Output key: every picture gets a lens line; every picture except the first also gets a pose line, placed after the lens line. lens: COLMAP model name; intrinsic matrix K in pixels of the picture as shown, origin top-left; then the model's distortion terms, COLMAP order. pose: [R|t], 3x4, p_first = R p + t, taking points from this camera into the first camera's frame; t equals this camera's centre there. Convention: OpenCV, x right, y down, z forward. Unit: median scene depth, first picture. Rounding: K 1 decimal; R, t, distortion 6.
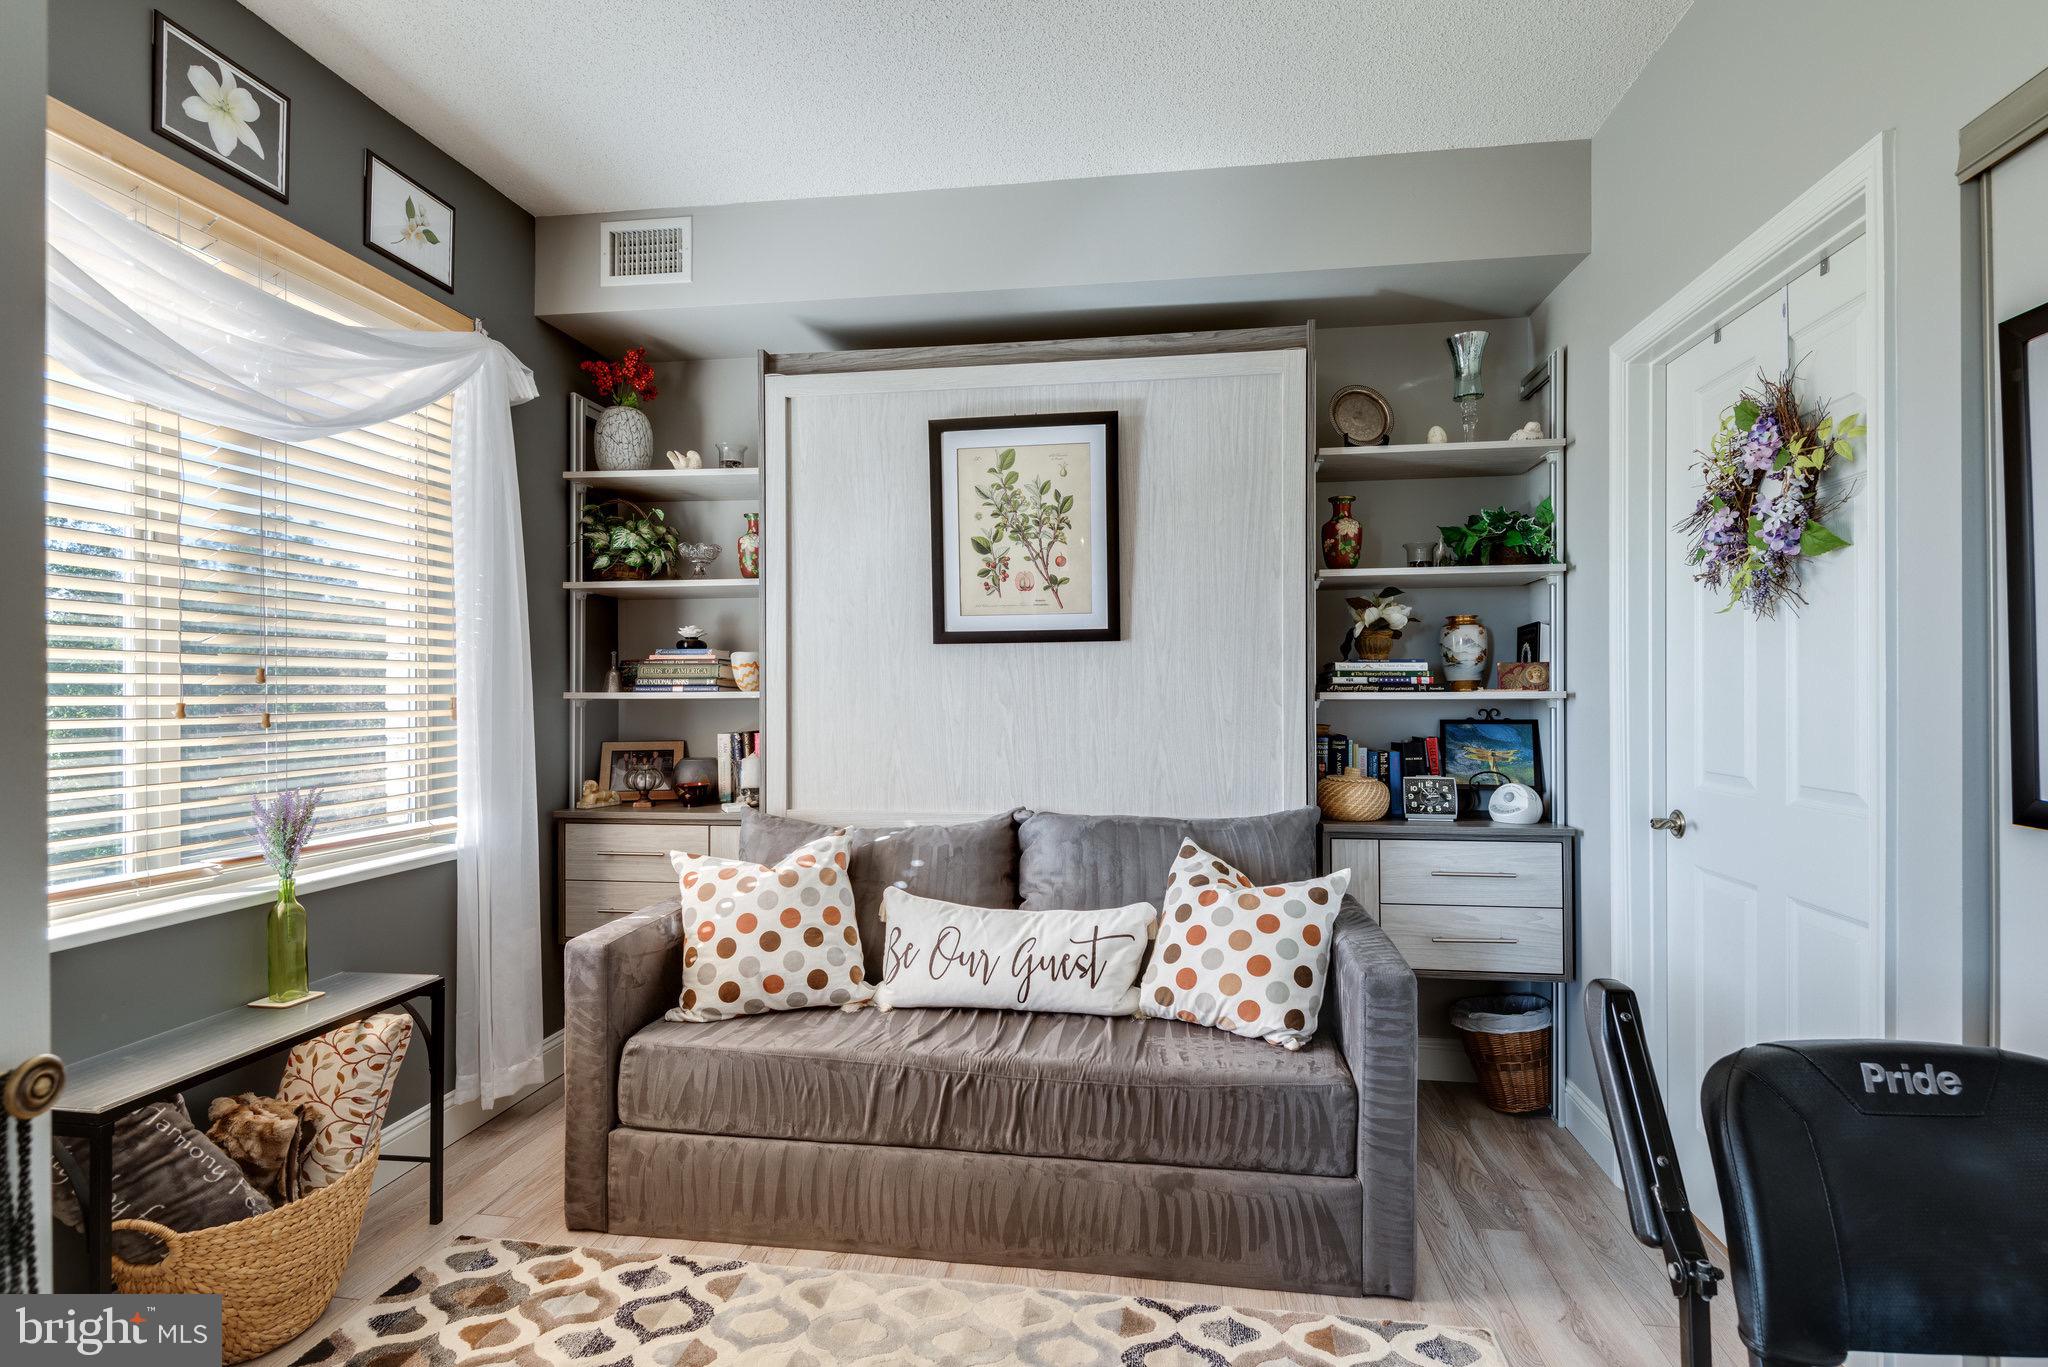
lens RADIAL K [[987.8, 0, 1034.5], [0, 987.8, 683.8], [0, 0, 1]] dist [0.028220, -0.022367]
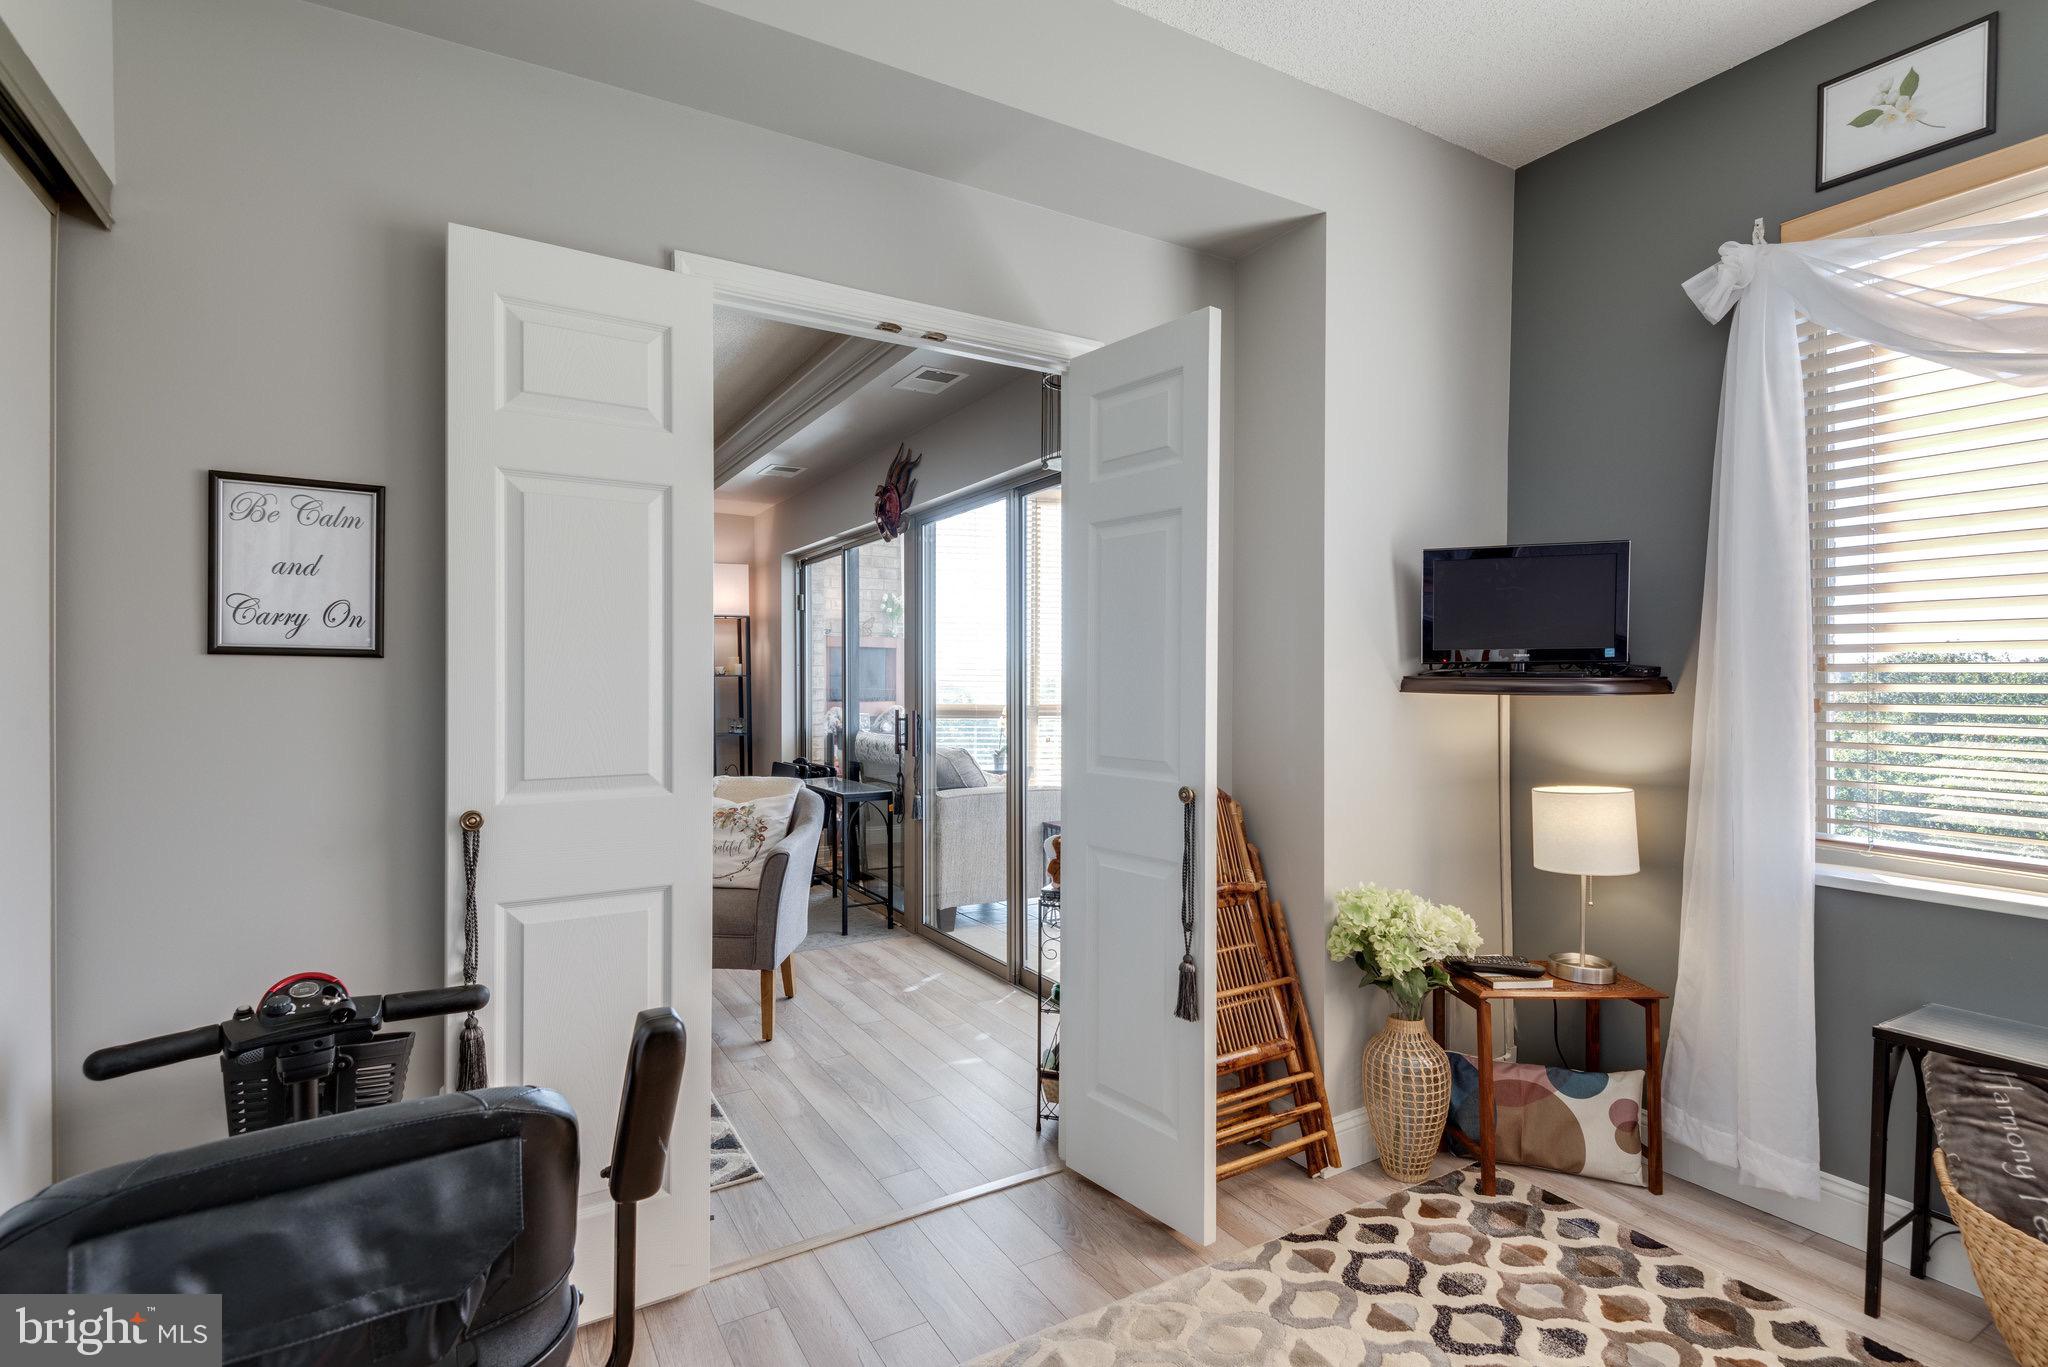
lens RADIAL K [[987.8, 0, 1034.5], [0, 987.8, 683.8], [0, 0, 1]] dist [0.028220, -0.022367]
pose [[-0.779998, 0.005847, -0.625755, 0.527714], [0.005242, 0.999982, 0.002809, 0.009414], [0.625761, -0.001090, -0.780014, 1.417808]]
